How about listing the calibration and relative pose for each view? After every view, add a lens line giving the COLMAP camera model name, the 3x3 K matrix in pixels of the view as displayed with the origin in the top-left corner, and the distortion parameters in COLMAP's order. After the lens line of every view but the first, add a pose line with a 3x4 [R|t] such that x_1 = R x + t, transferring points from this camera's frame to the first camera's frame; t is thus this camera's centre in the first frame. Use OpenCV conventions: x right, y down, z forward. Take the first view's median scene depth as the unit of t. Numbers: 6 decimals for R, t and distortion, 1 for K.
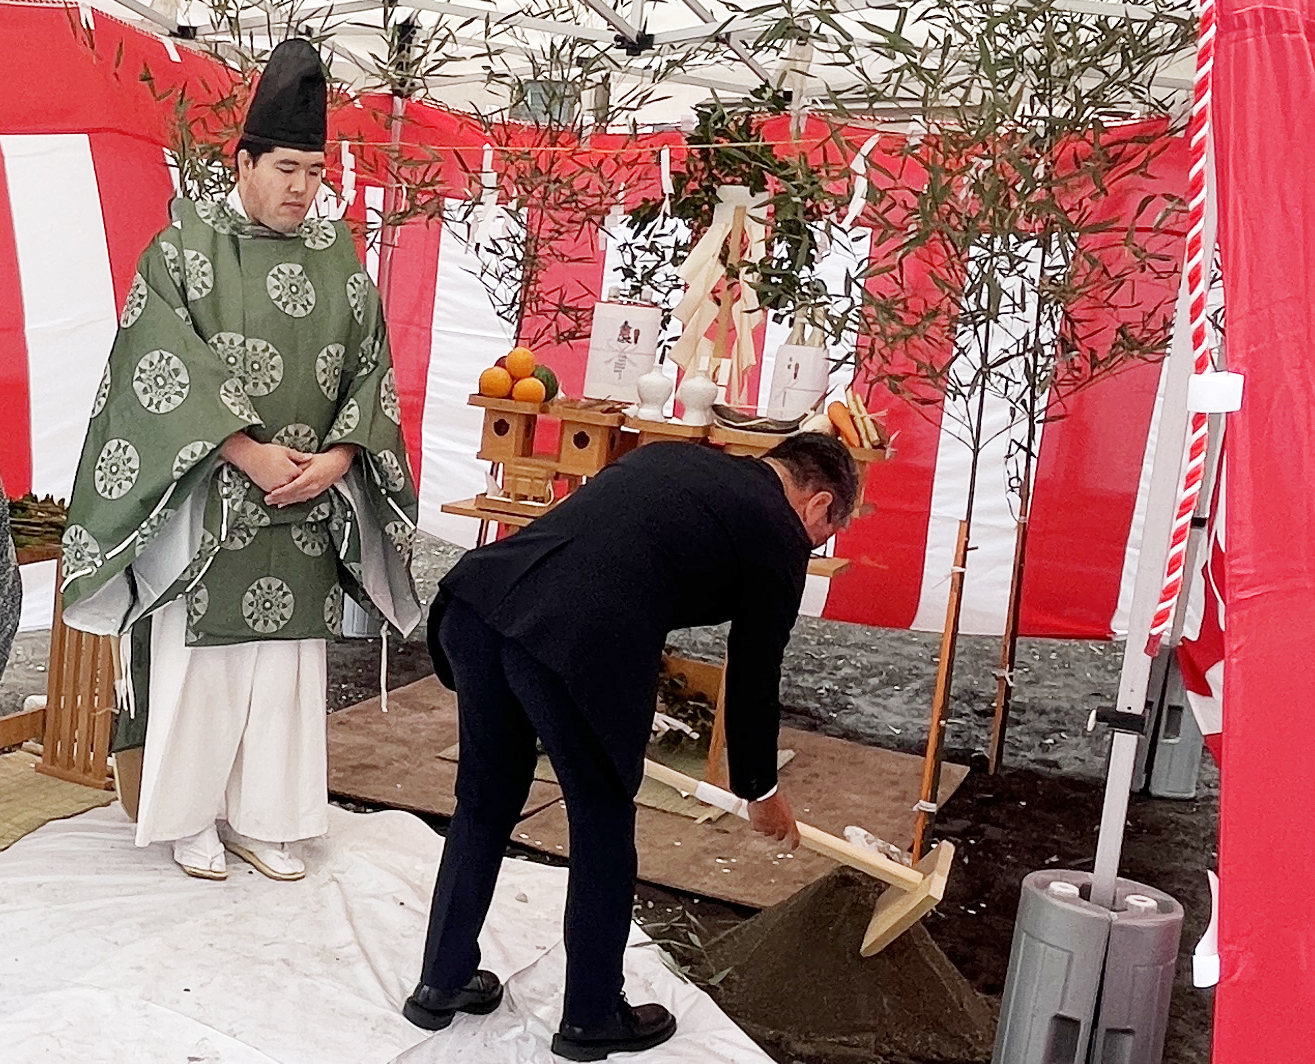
lens RADIAL K [[582.6, 0, 616.1], [0, 582.6, 452.5], [0, 0, 1]] dist [-0.002314, 0.000215]
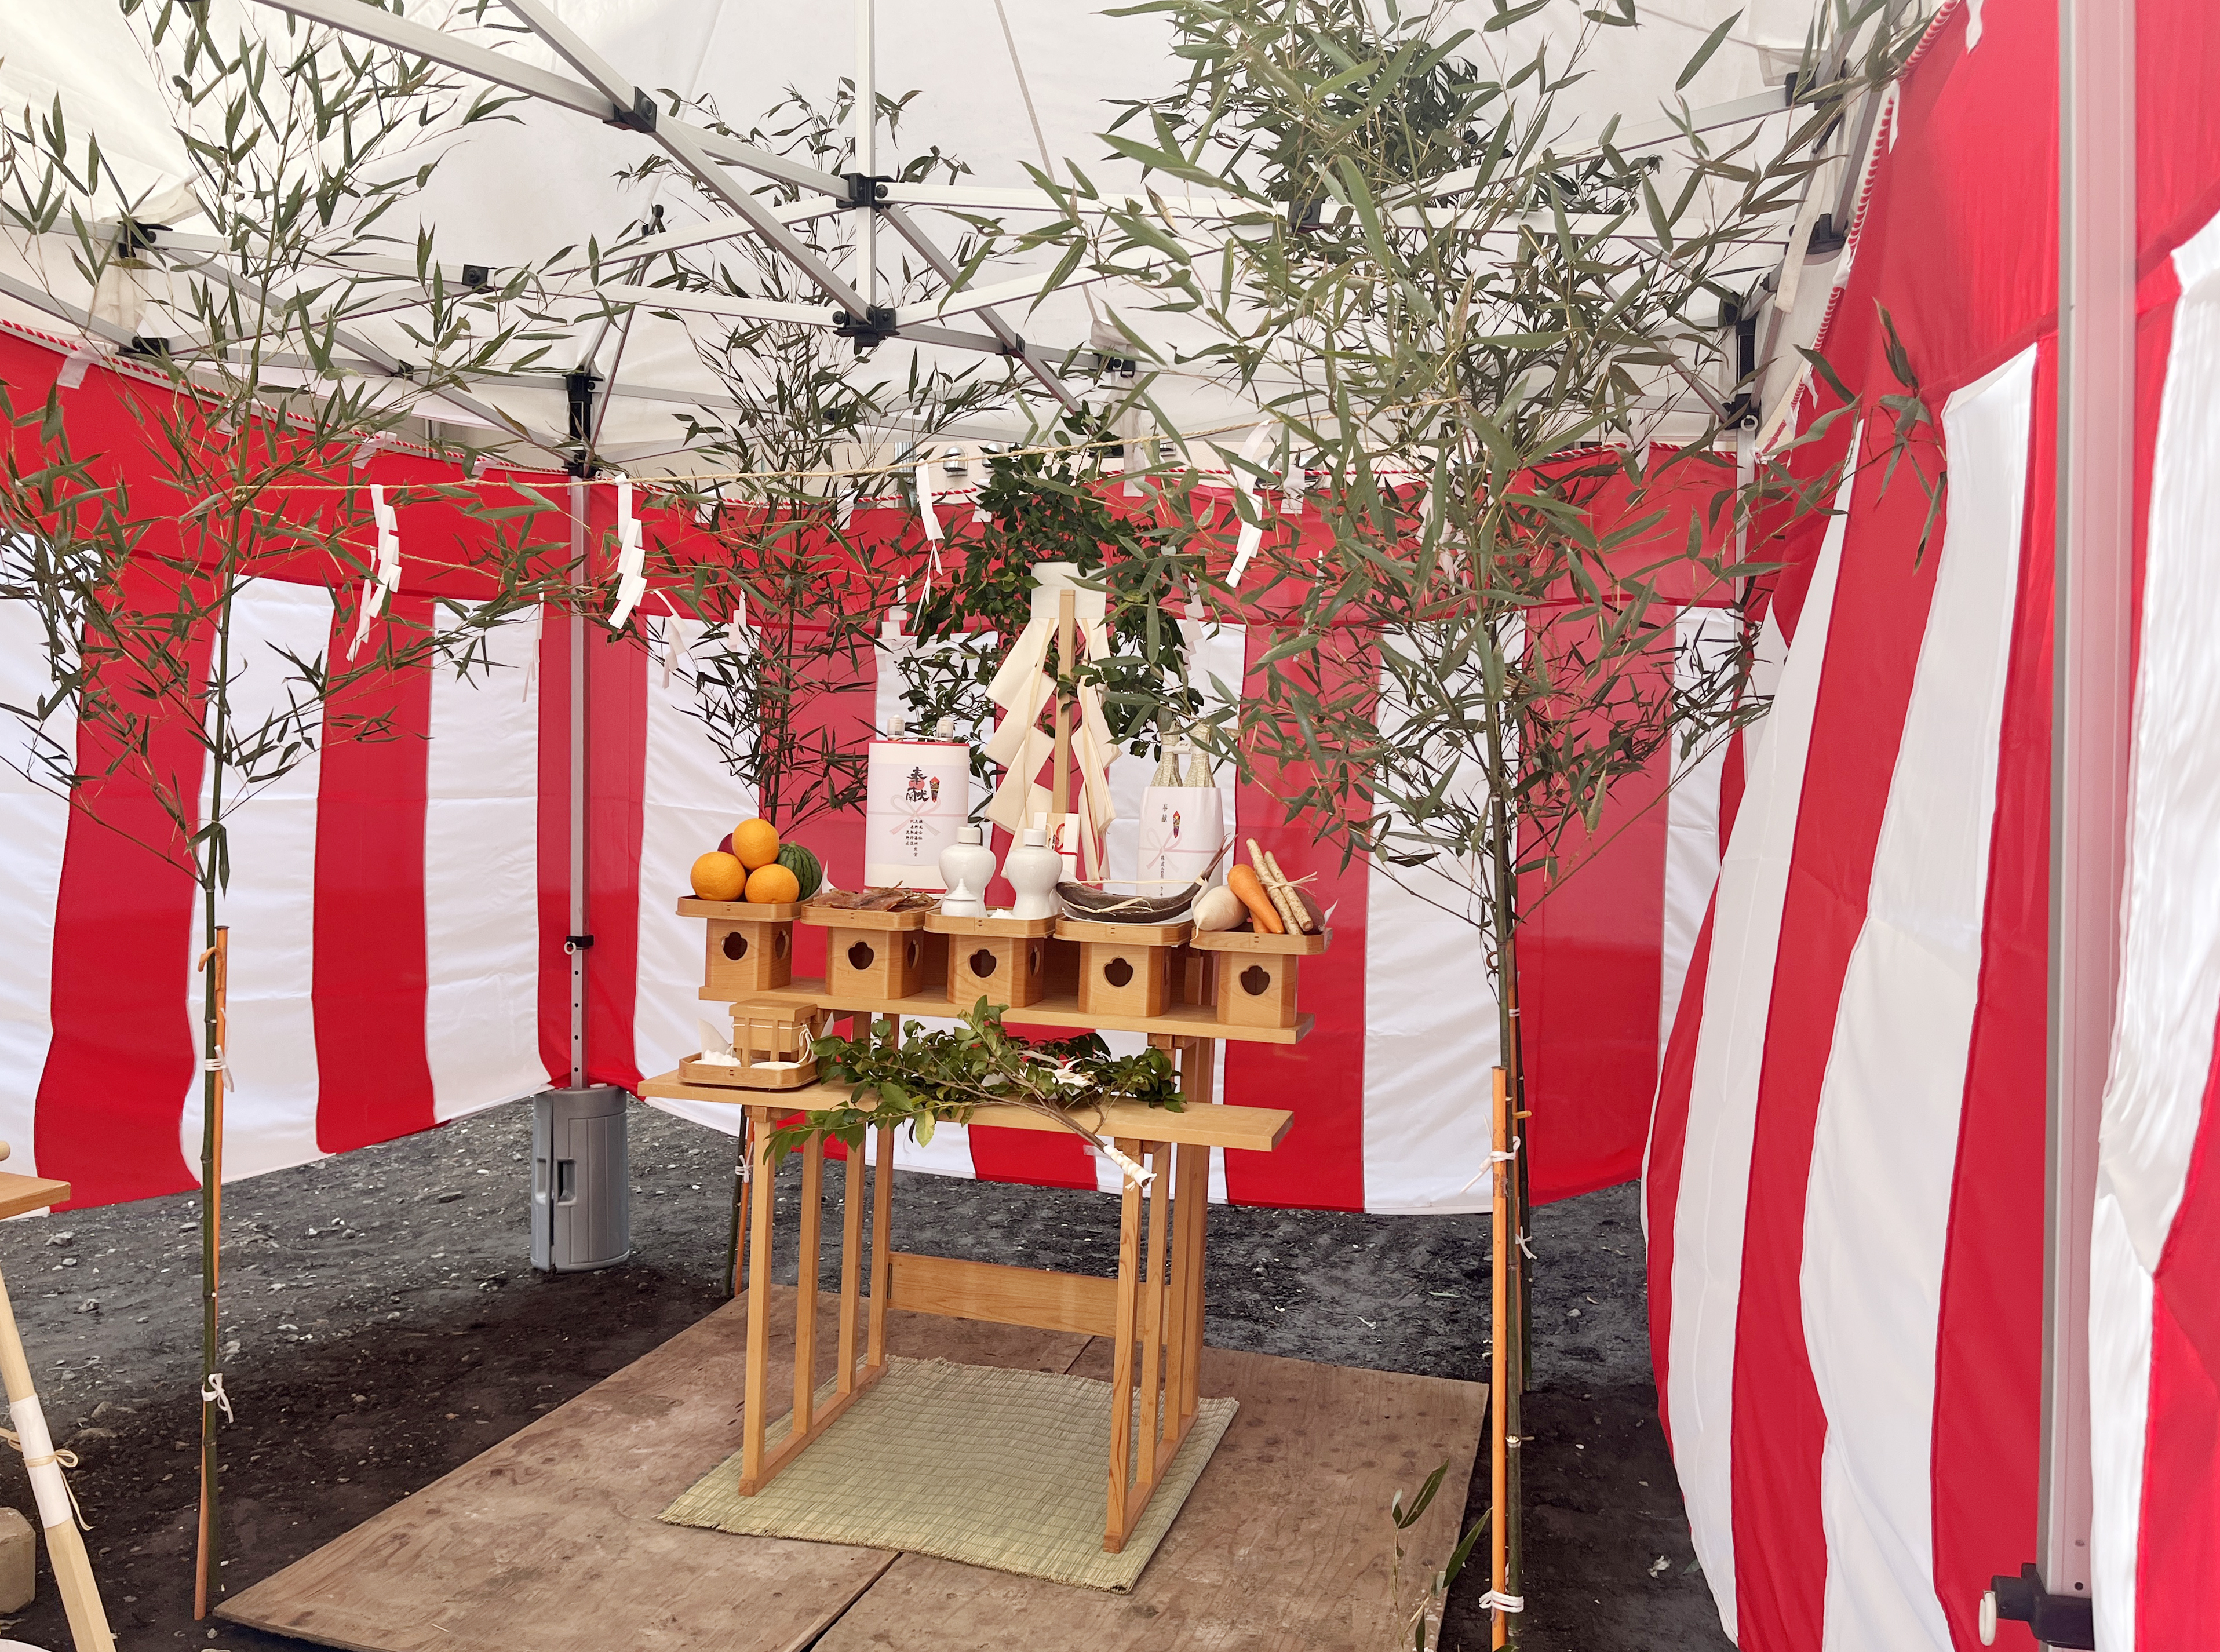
lens RADIAL K [[1679.4, 0, 1109.8], [0, 1679.4, 824.1], [0, 0, 1]] dist [0.003694, 0.000169]
pose [[0.967170, -0.072111, 0.243683, -0.238265], [0.108636, 0.984184, -0.139932, 0.125275], [-0.229738, 0.161811, 0.959707, -0.857268]]
